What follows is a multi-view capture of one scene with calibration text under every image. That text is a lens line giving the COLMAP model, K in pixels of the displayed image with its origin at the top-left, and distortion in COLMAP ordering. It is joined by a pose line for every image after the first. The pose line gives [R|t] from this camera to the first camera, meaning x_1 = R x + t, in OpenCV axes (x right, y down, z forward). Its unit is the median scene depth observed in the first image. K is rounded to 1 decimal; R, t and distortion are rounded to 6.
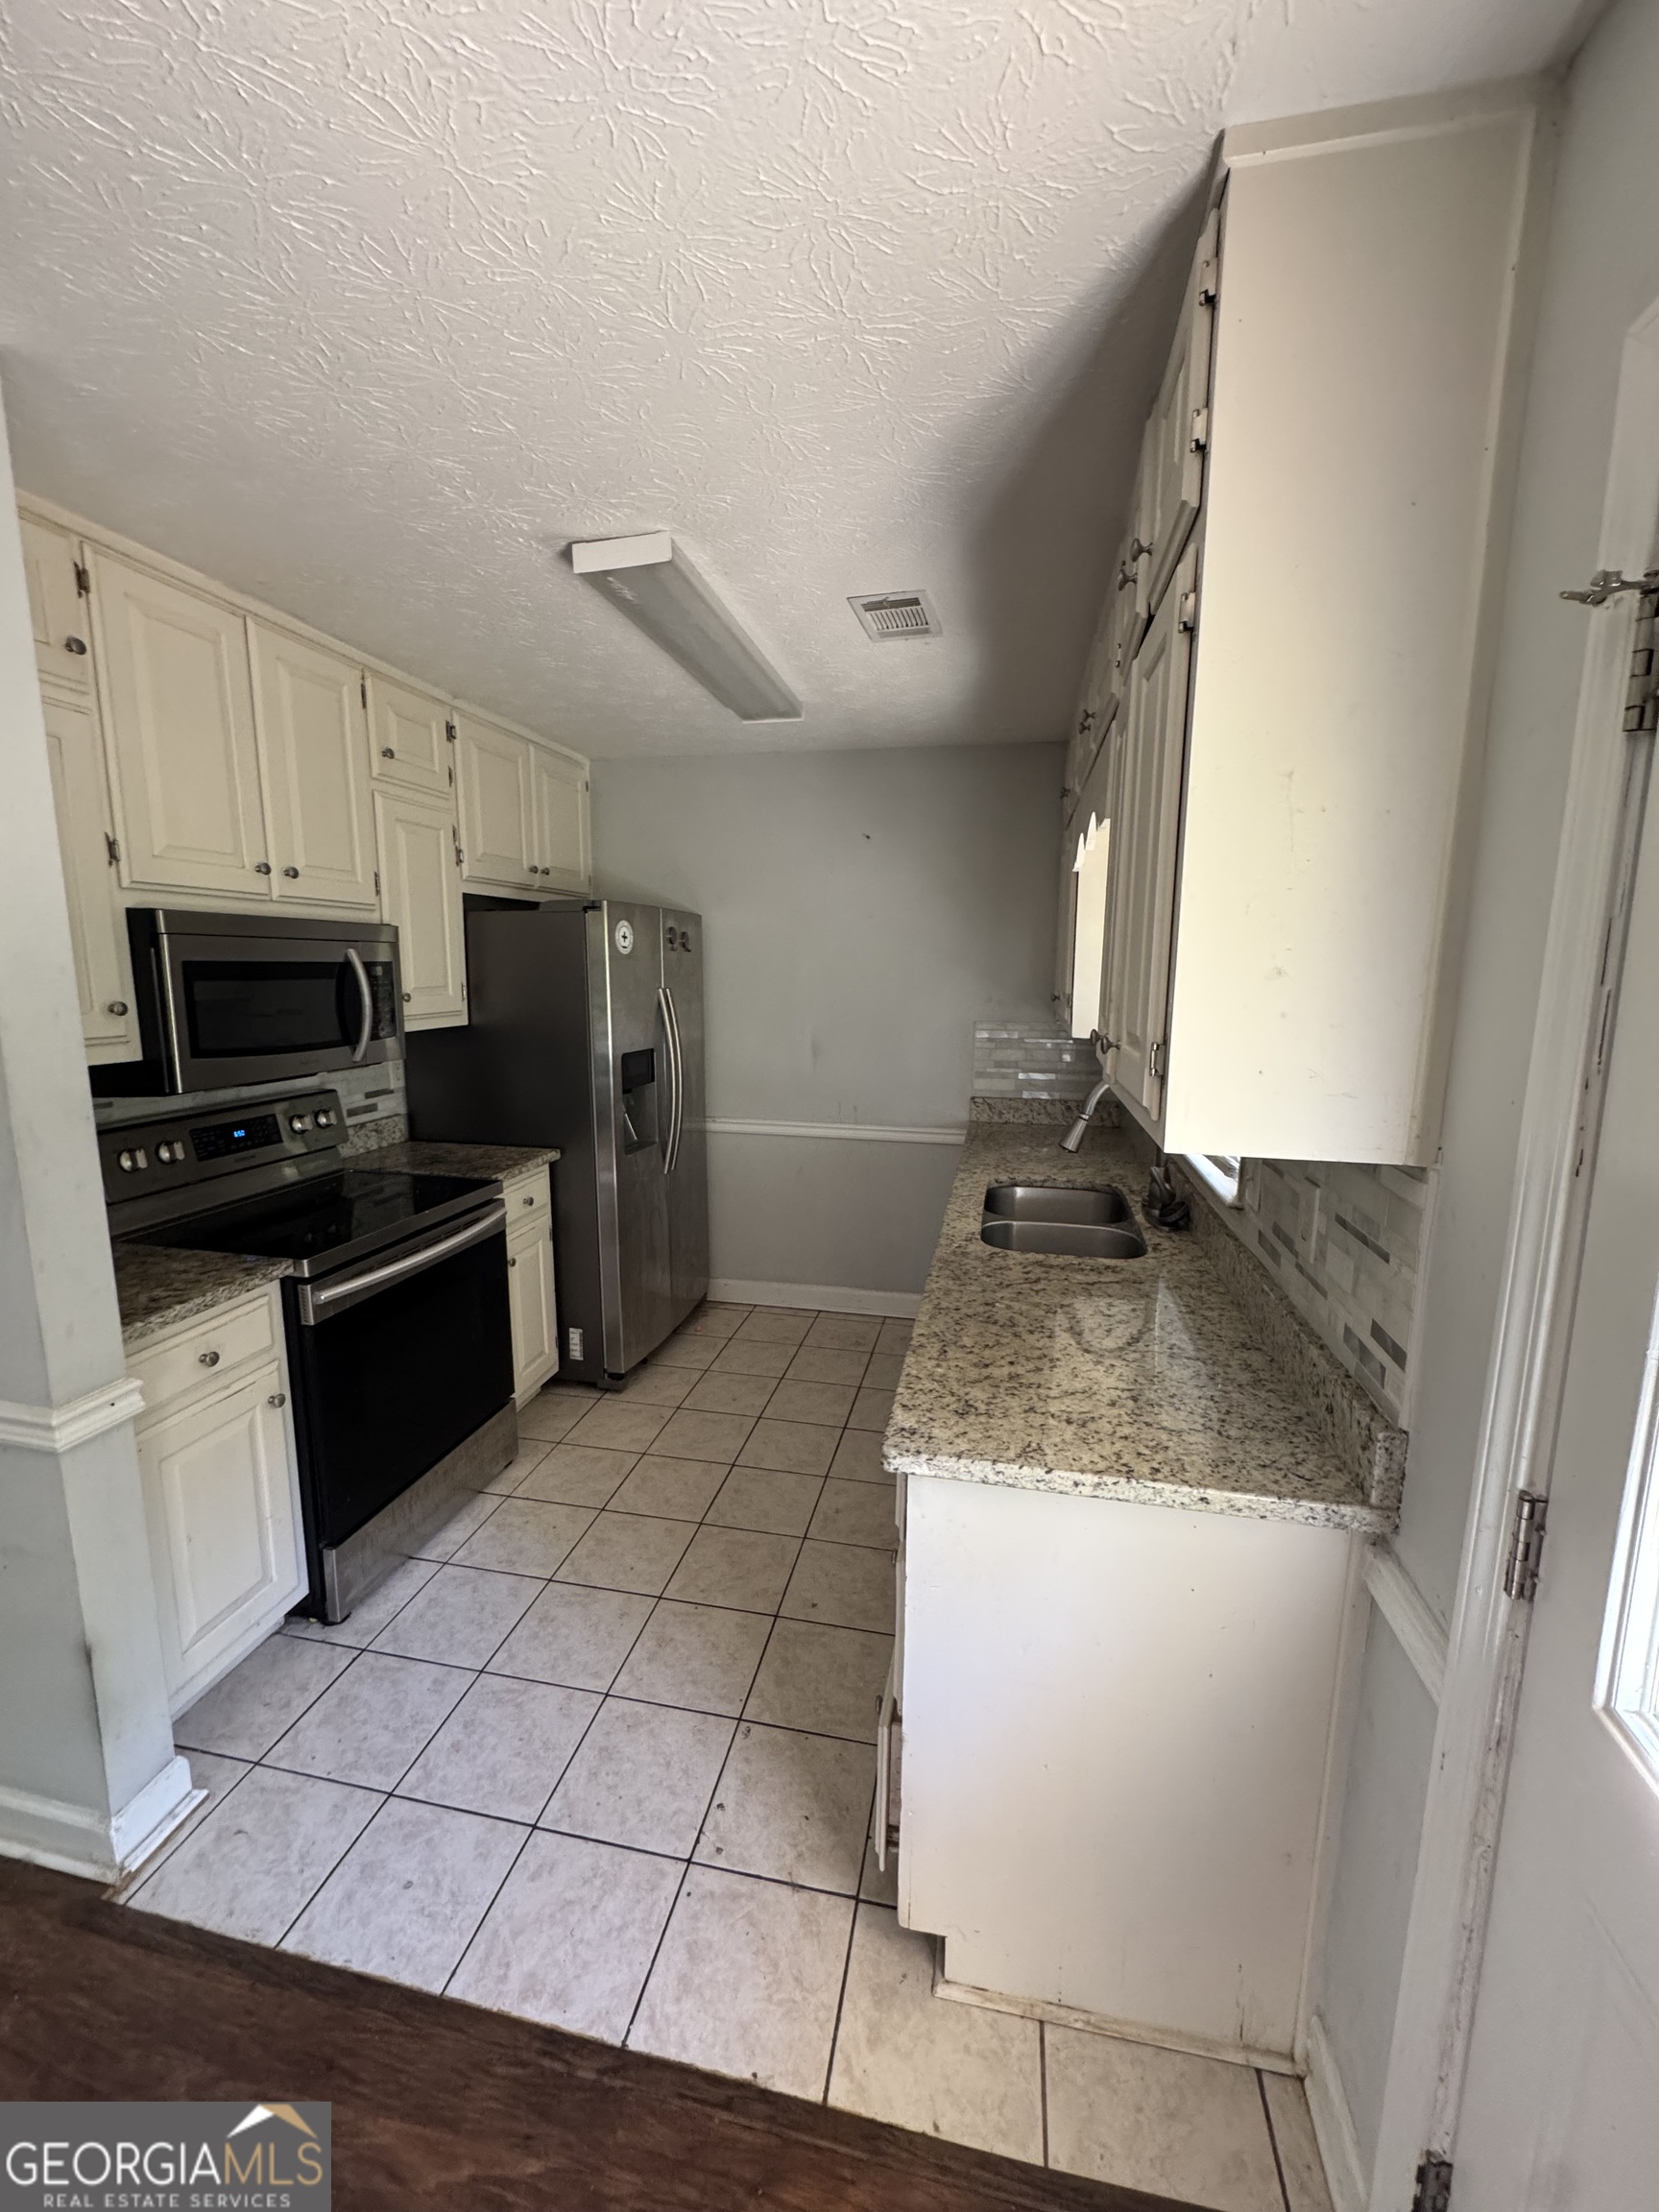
lens RADIAL K [[885.9, 0, 826.3], [0, 885.9, 1106.5], [0, 0, 1]] dist [-0.000517, 0.000459]
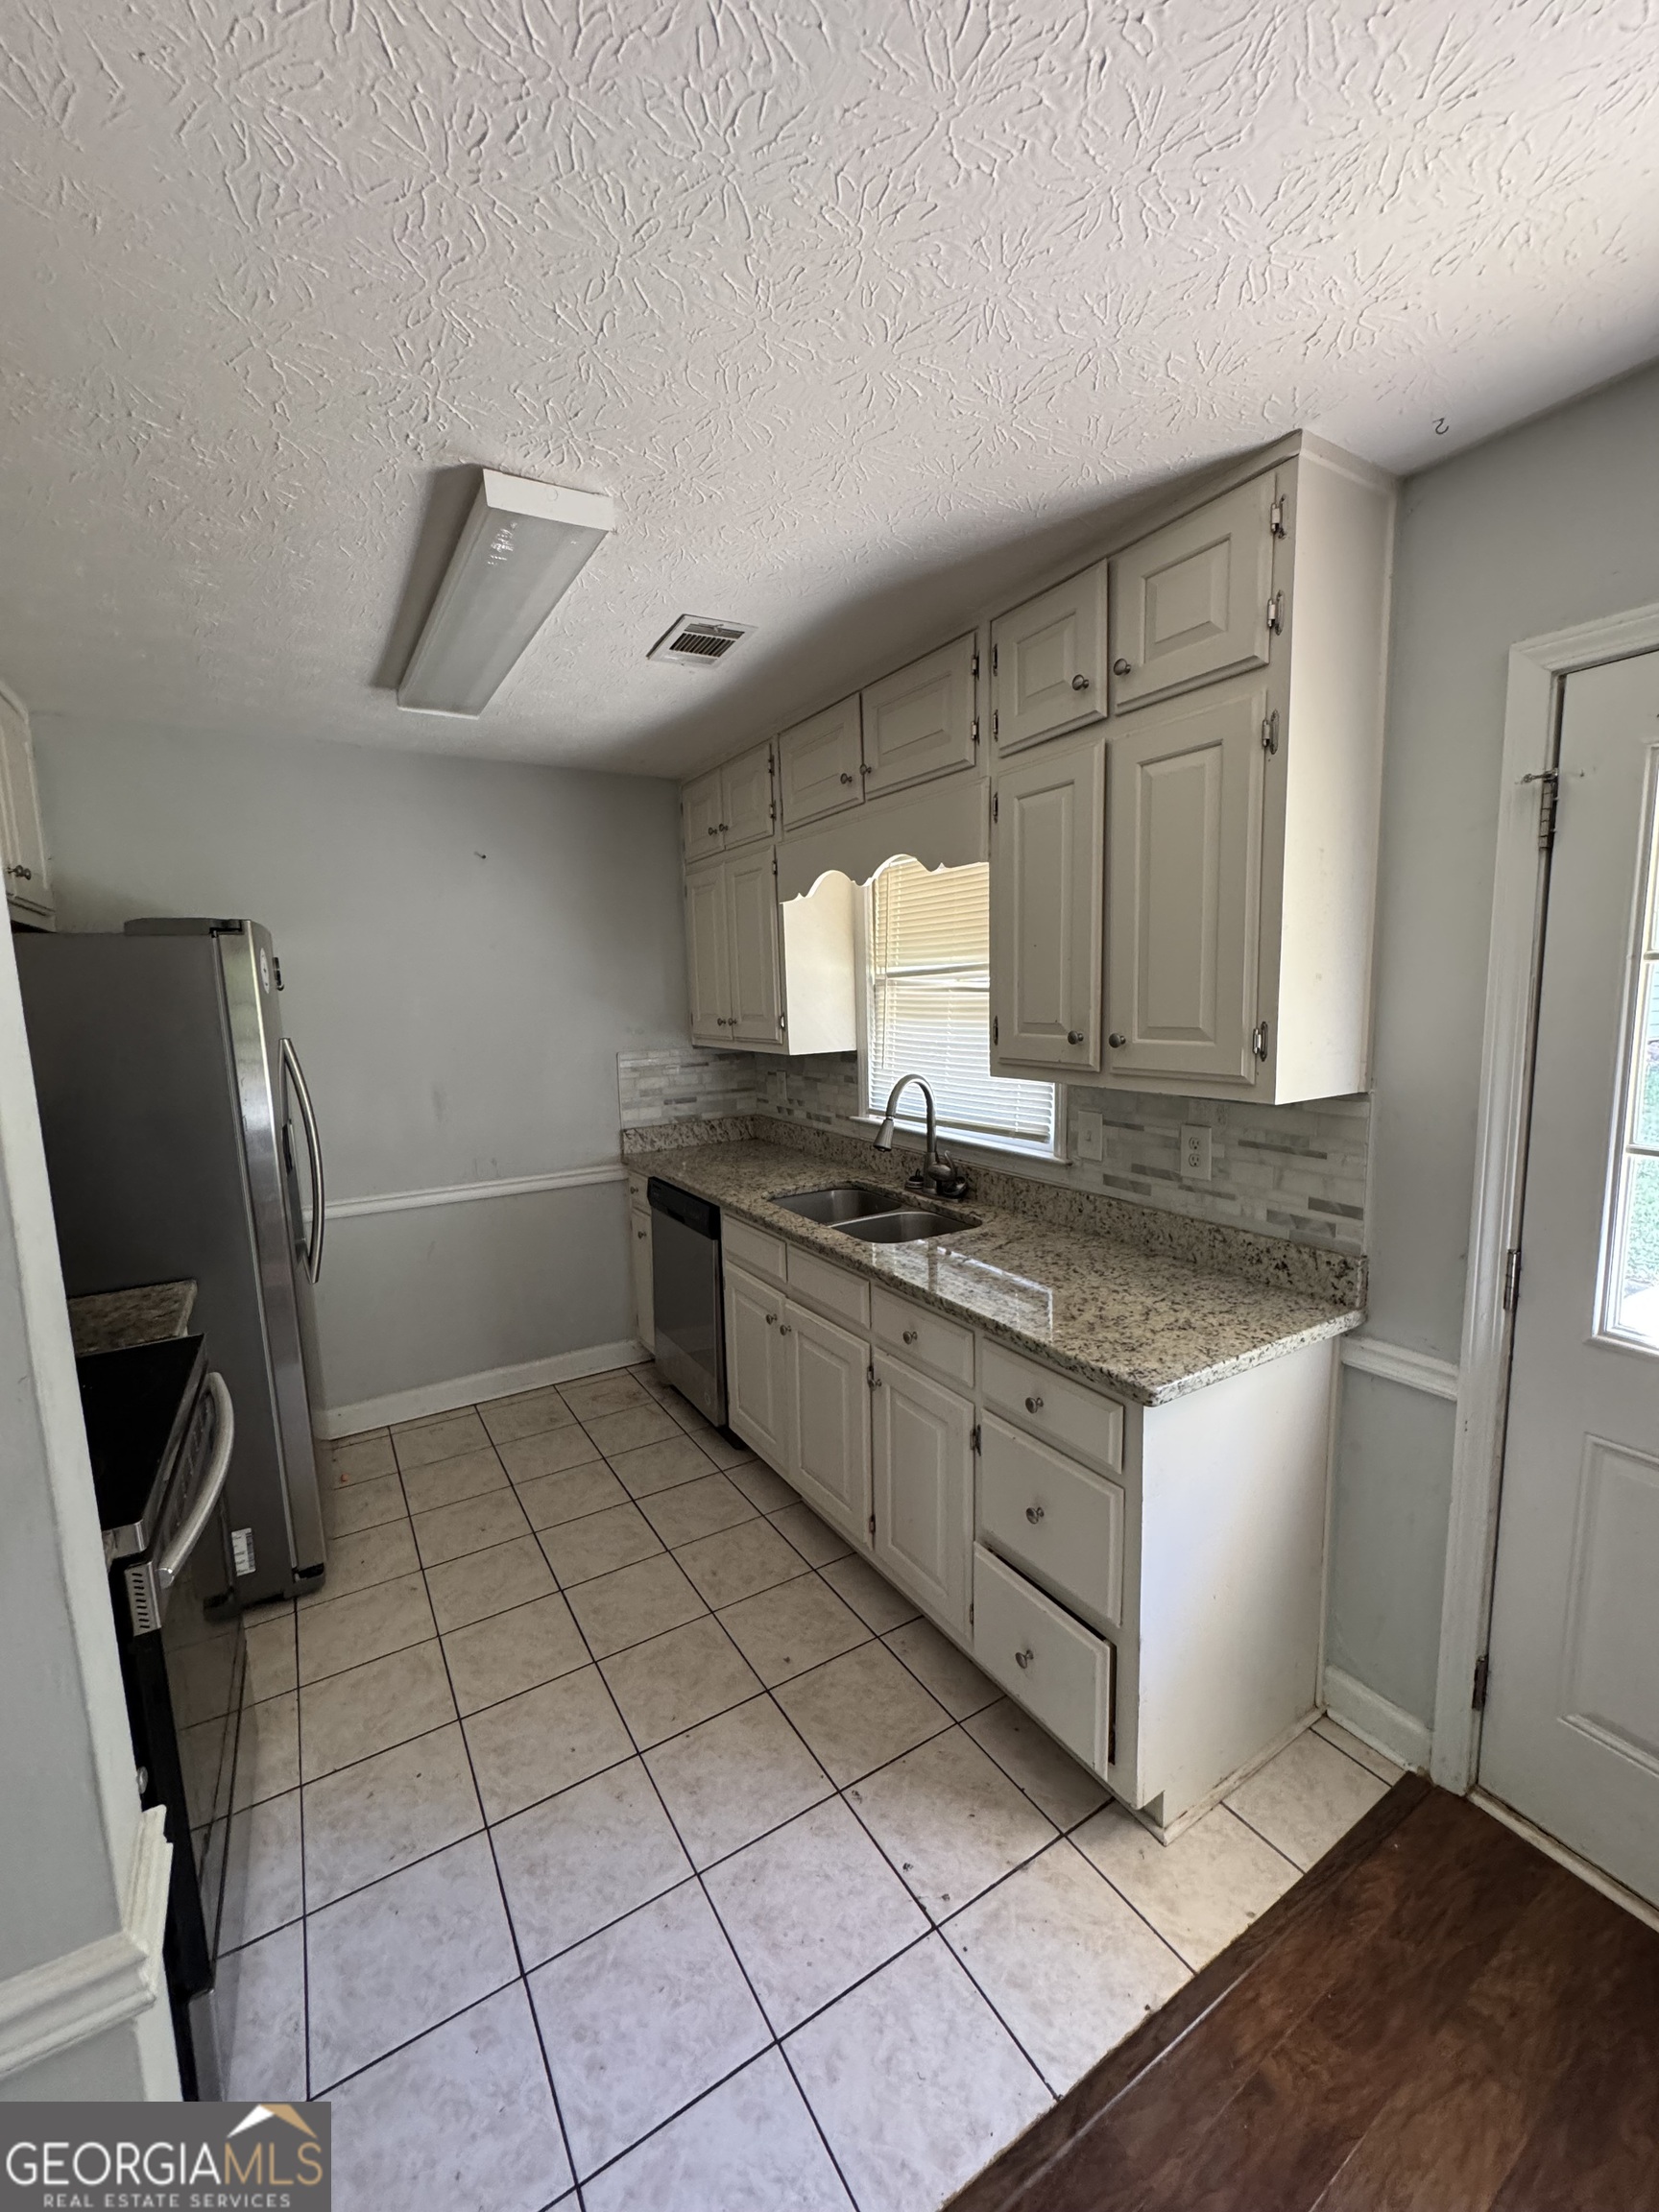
lens RADIAL K [[885.9, 0, 832.5], [0, 885.9, 1106.4], [0, 0, 1]] dist [-0.000517, 0.000459]
pose [[0.725209, -0.118504, 0.678254, -0.776777], [0.143230, 0.989493, 0.019737, -0.053060], [-0.673466, 0.082833, 0.734563, 0.305390]]
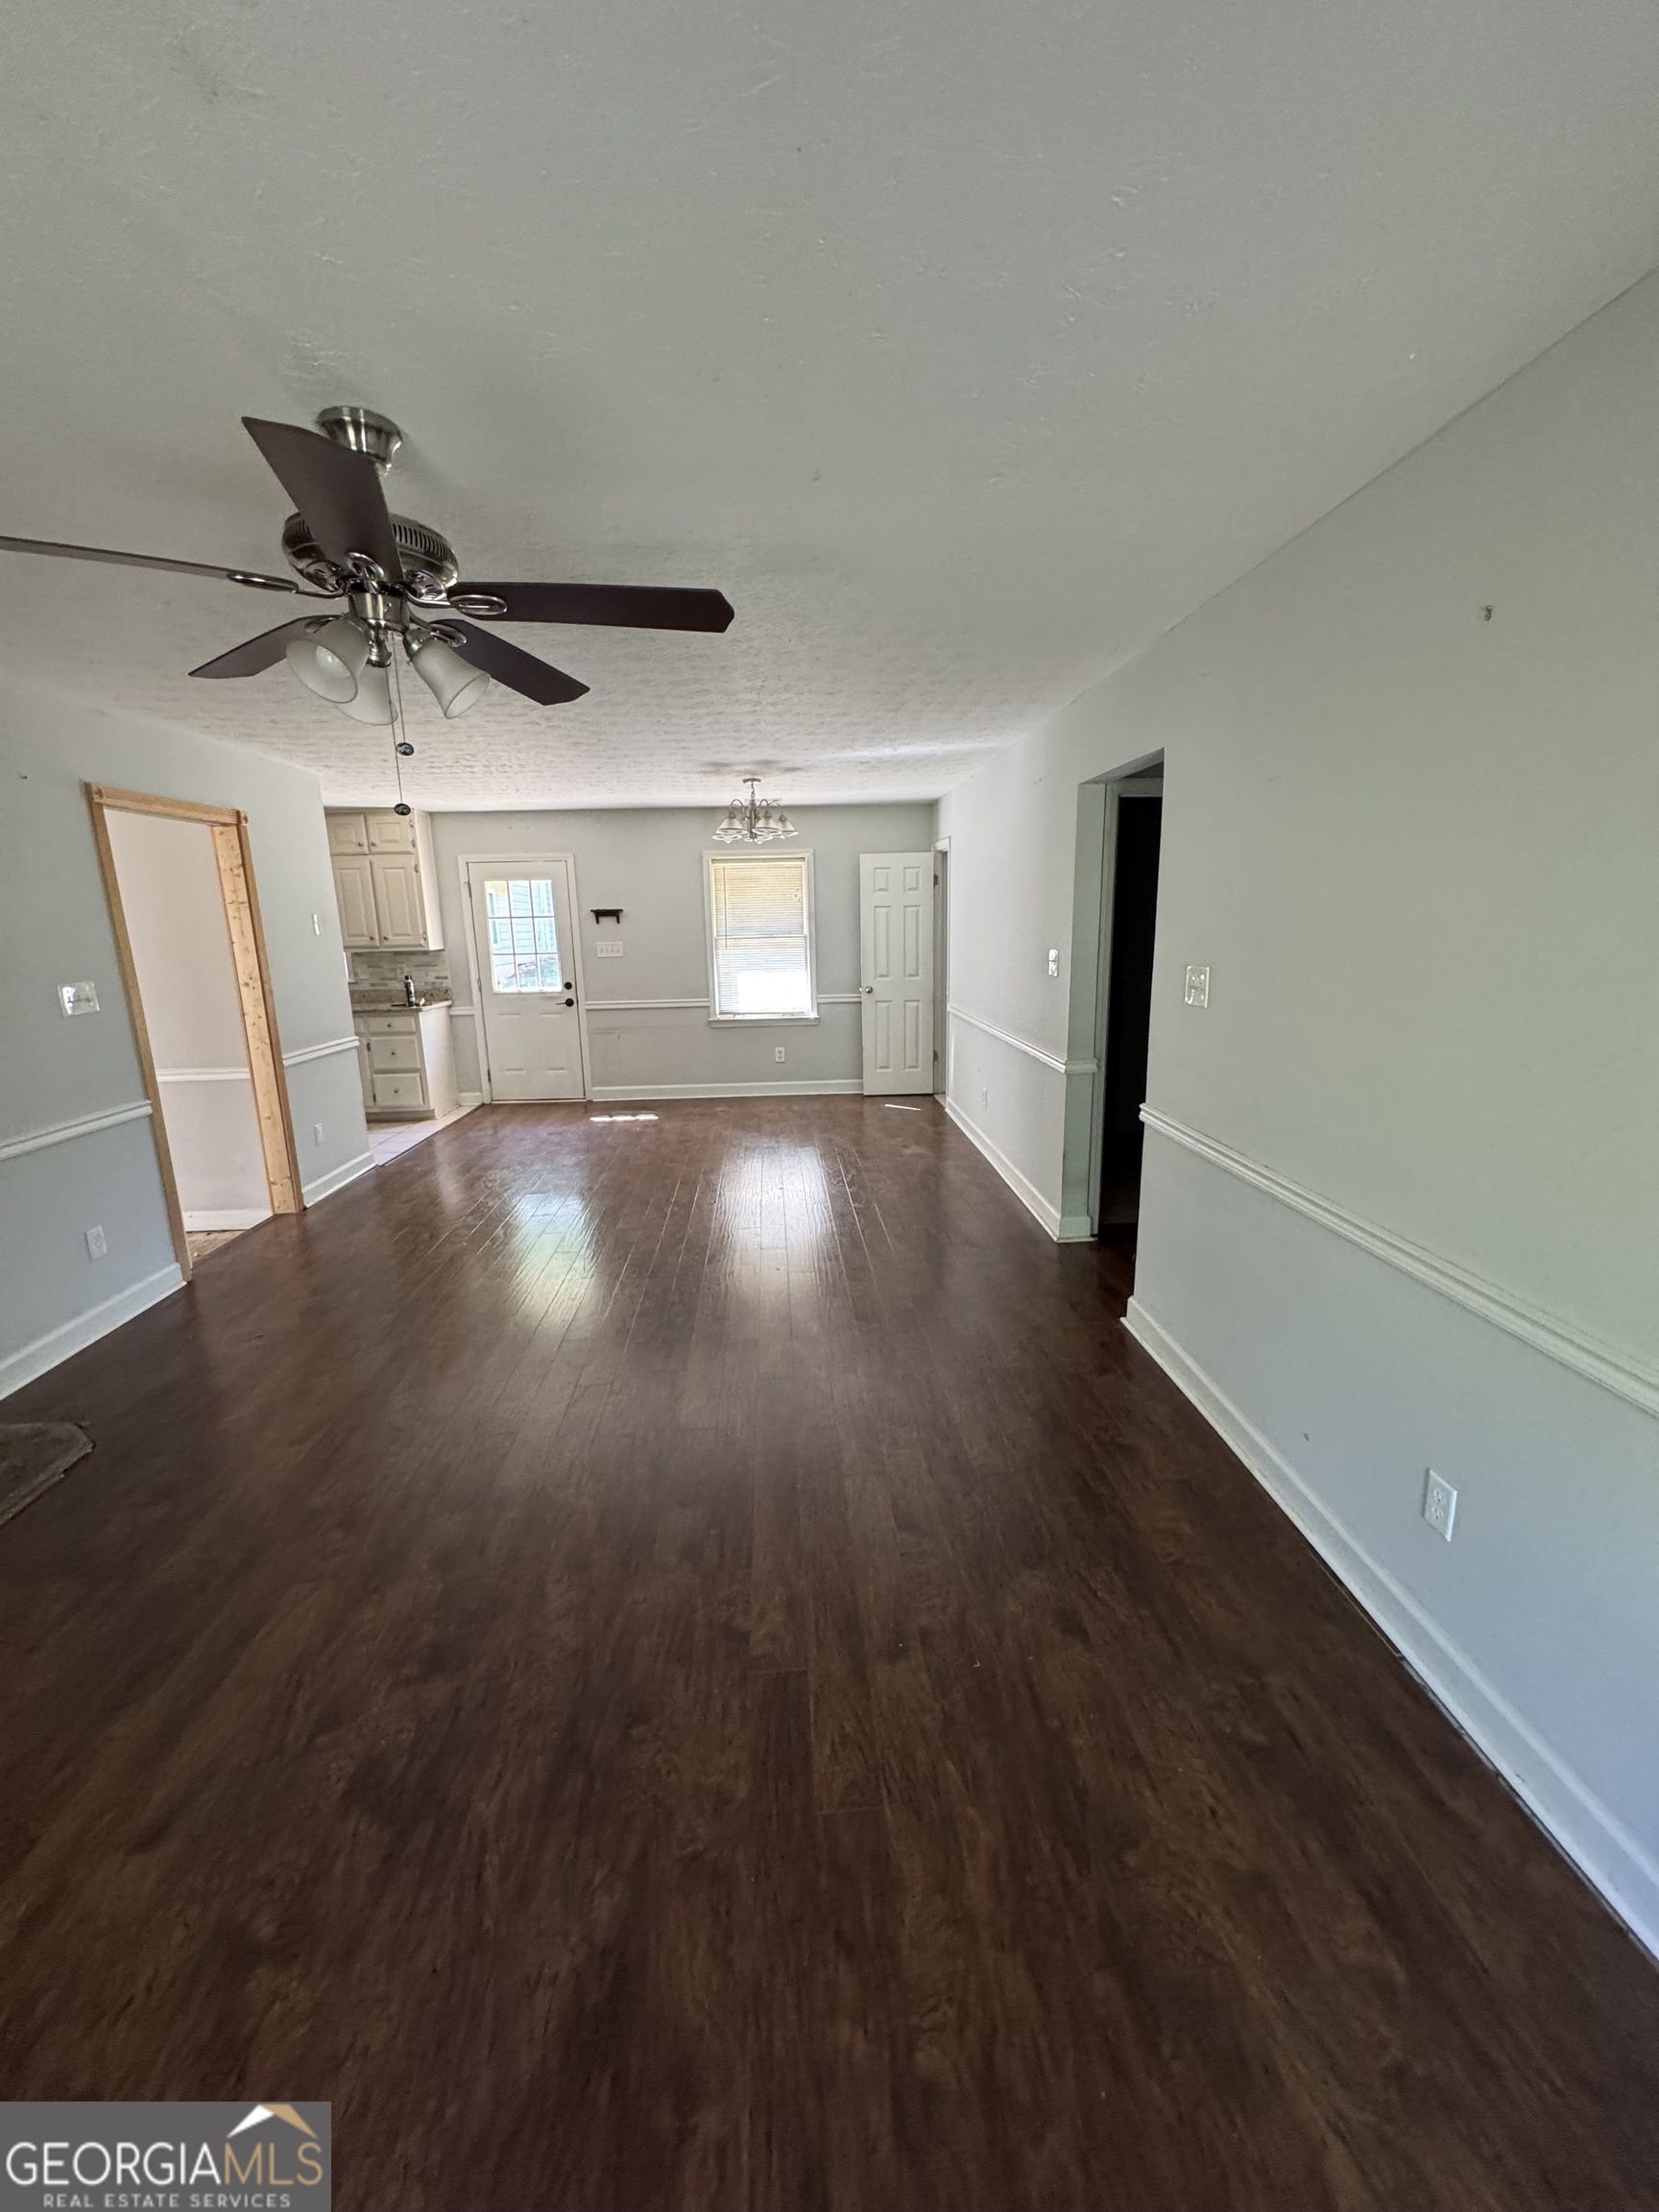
lens RADIAL K [[885.9, 0, 830.7], [0, 885.9, 1105.9], [0, 0, 1]] dist [-0.000517, 0.000459]
pose [[-0.253136, -0.206928, 0.945041, -4.676313], [0.176402, 0.950608, 0.255397, -0.002090], [-0.951212, 0.231357, -0.204131, -0.134888]]
